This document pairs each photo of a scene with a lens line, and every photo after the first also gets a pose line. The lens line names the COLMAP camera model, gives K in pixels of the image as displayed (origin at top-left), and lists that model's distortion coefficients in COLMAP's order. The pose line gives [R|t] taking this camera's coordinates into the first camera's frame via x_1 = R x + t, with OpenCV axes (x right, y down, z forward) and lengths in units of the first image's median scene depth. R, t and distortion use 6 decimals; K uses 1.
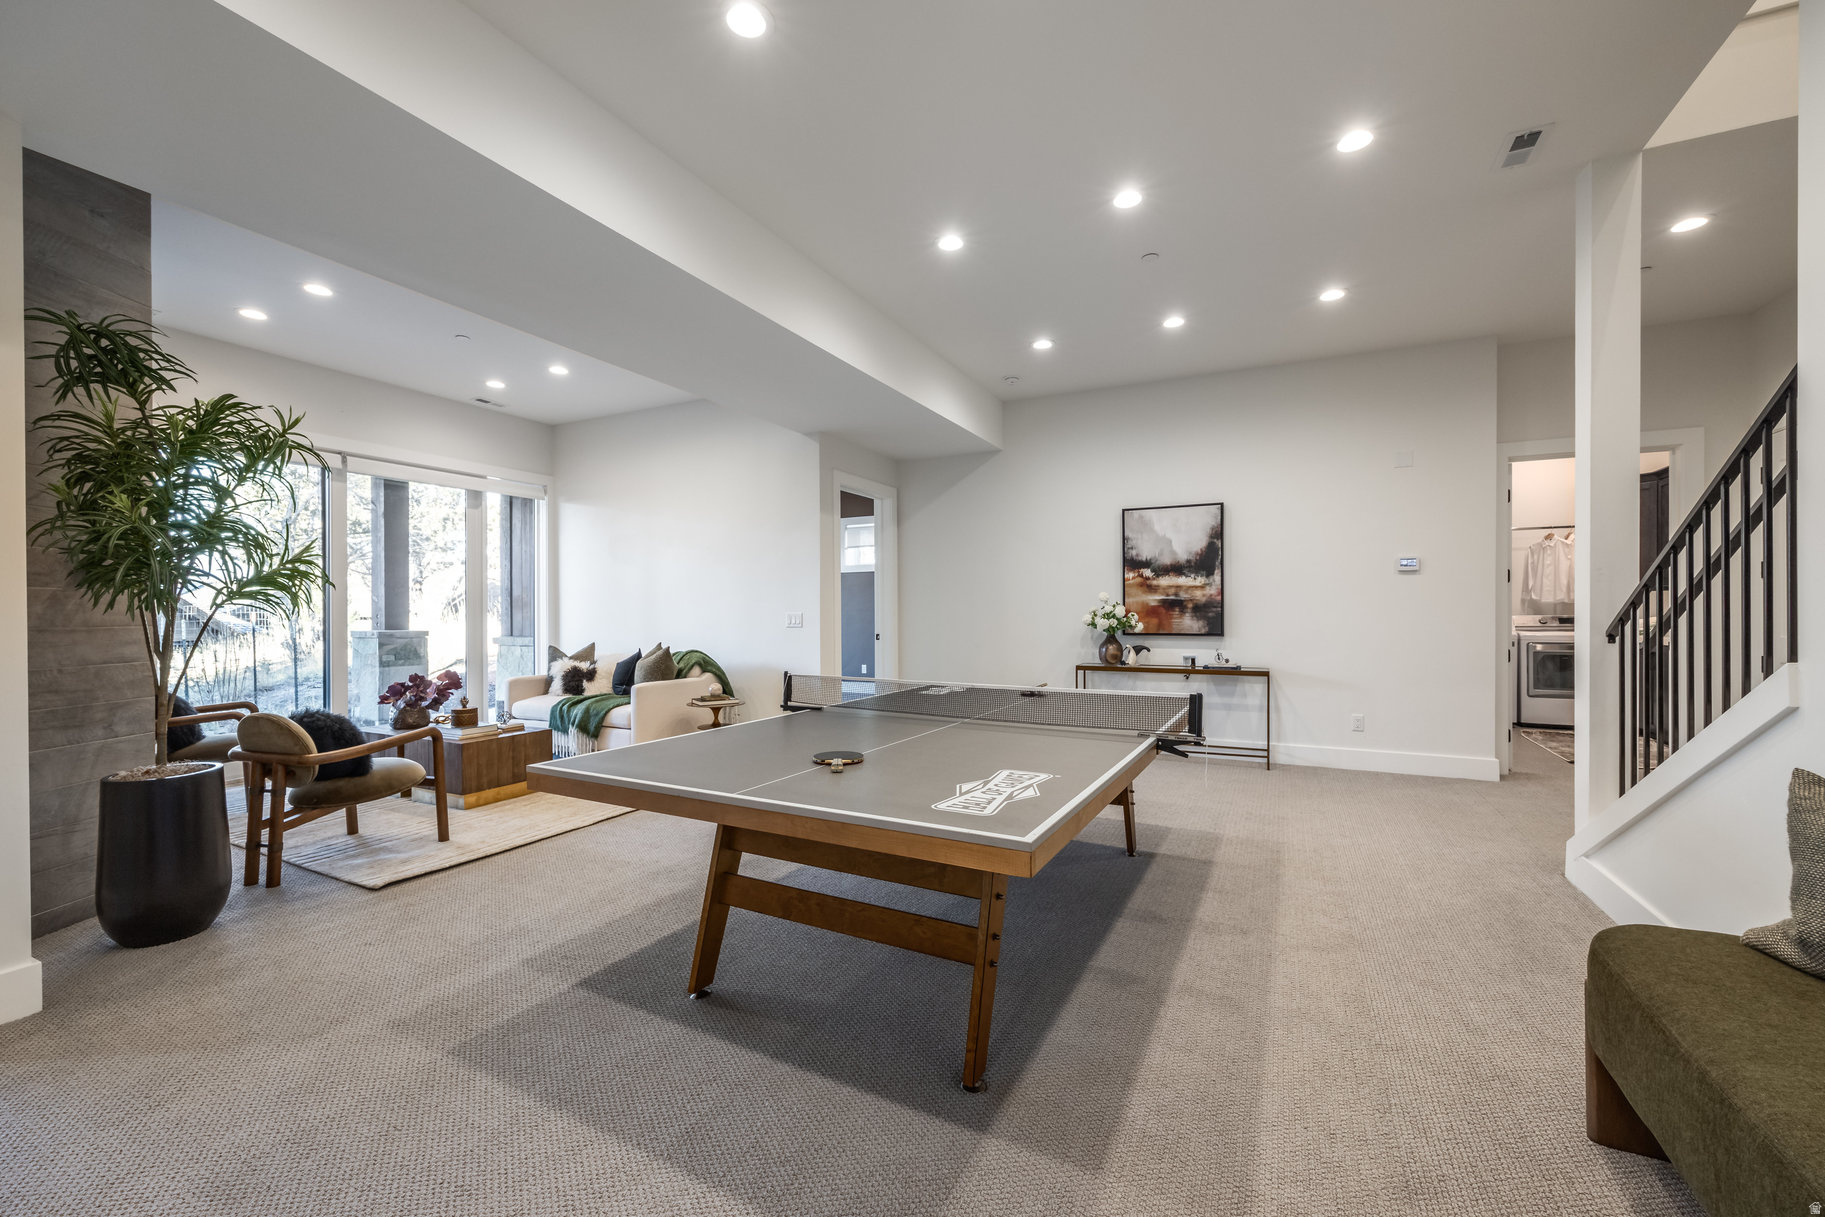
lens RADIAL K [[743.5, 0, 917.3], [0, 743.5, 619.2], [0, 0, 1]] dist [-0.009054, -0.000081]
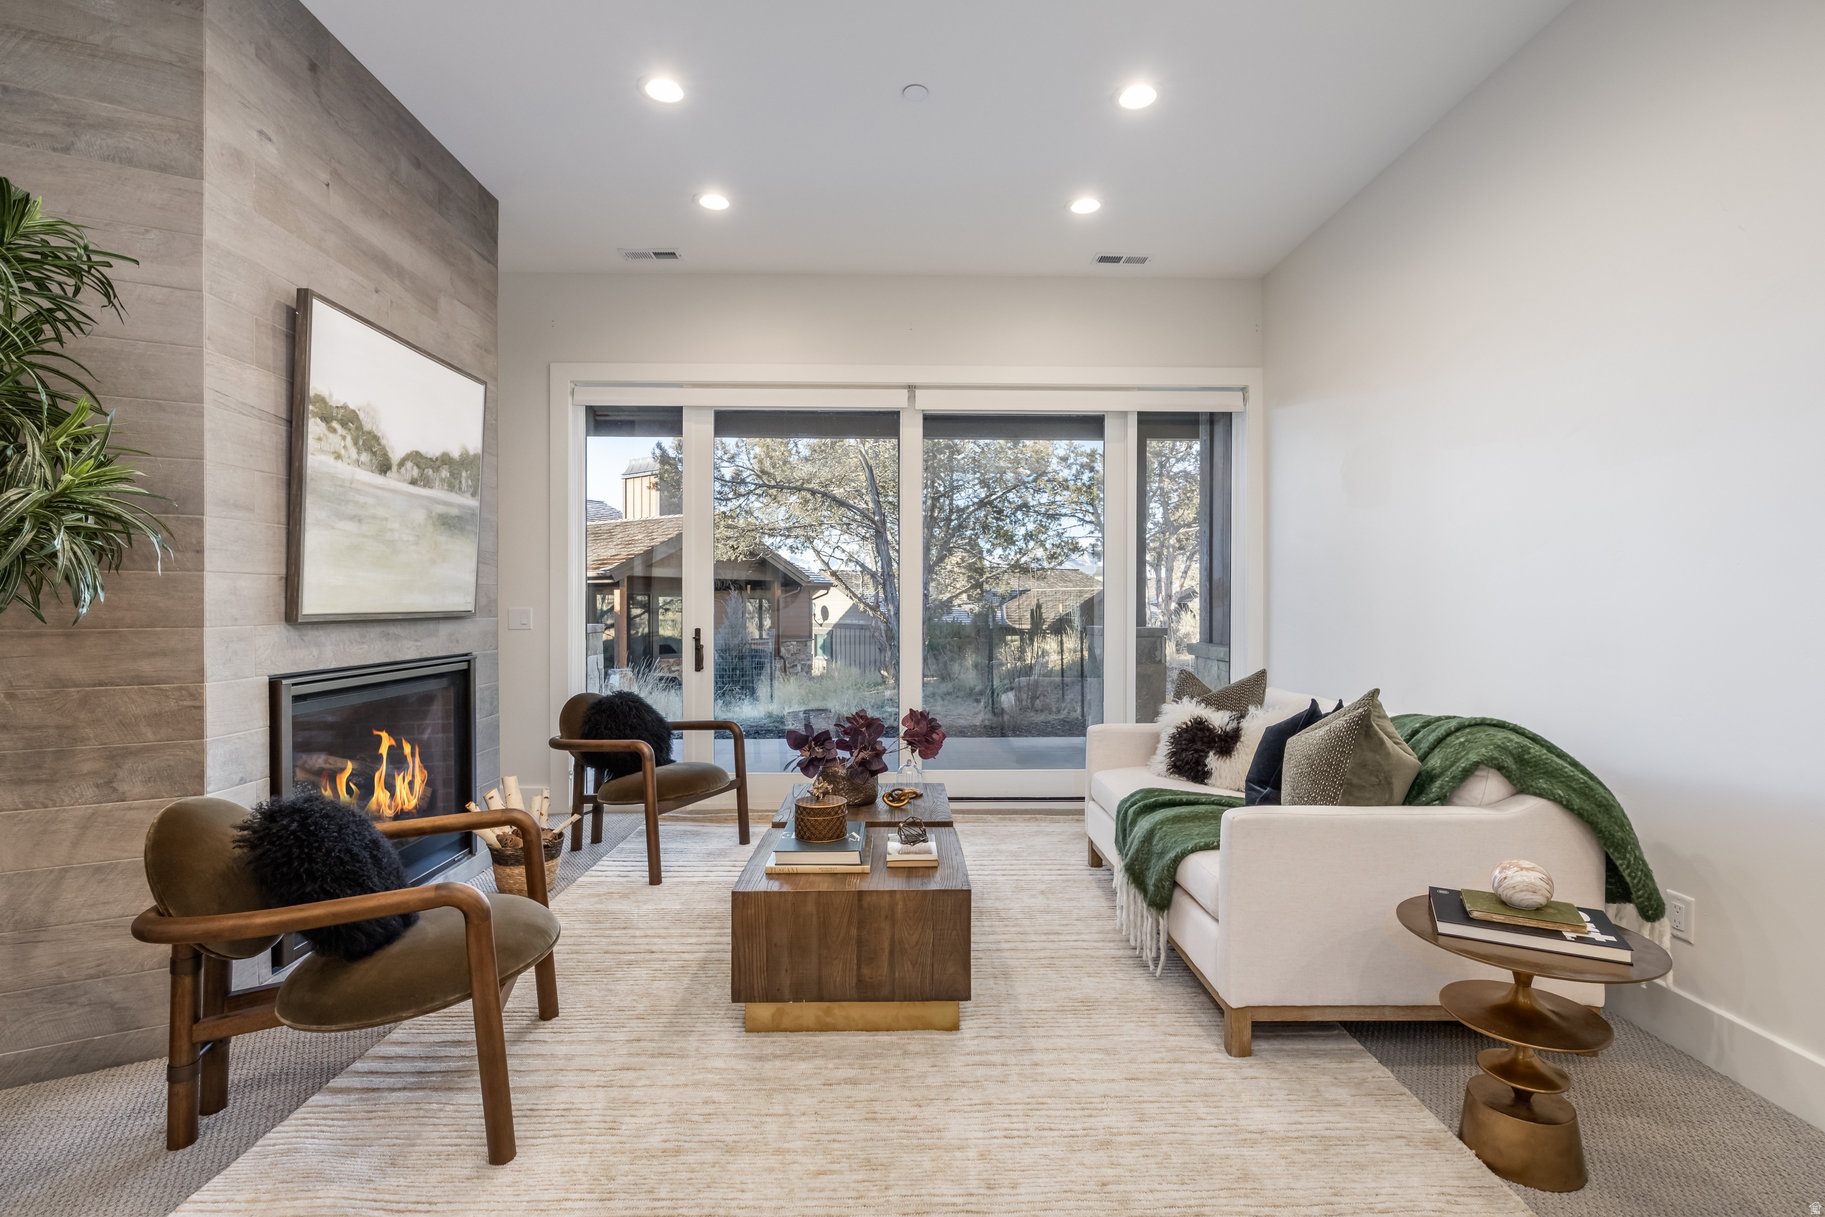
lens RADIAL K [[801.5, 0, 907.0], [0, 801.5, 600.8], [0, 0, 1]] dist [-0.003746, -0.001023]
pose [[0.404021, 0.010879, -0.914685, -0.128755], [-0.006713, 0.999938, 0.008927, -0.017522], [0.914725, 0.002534, 0.404069, 0.965260]]
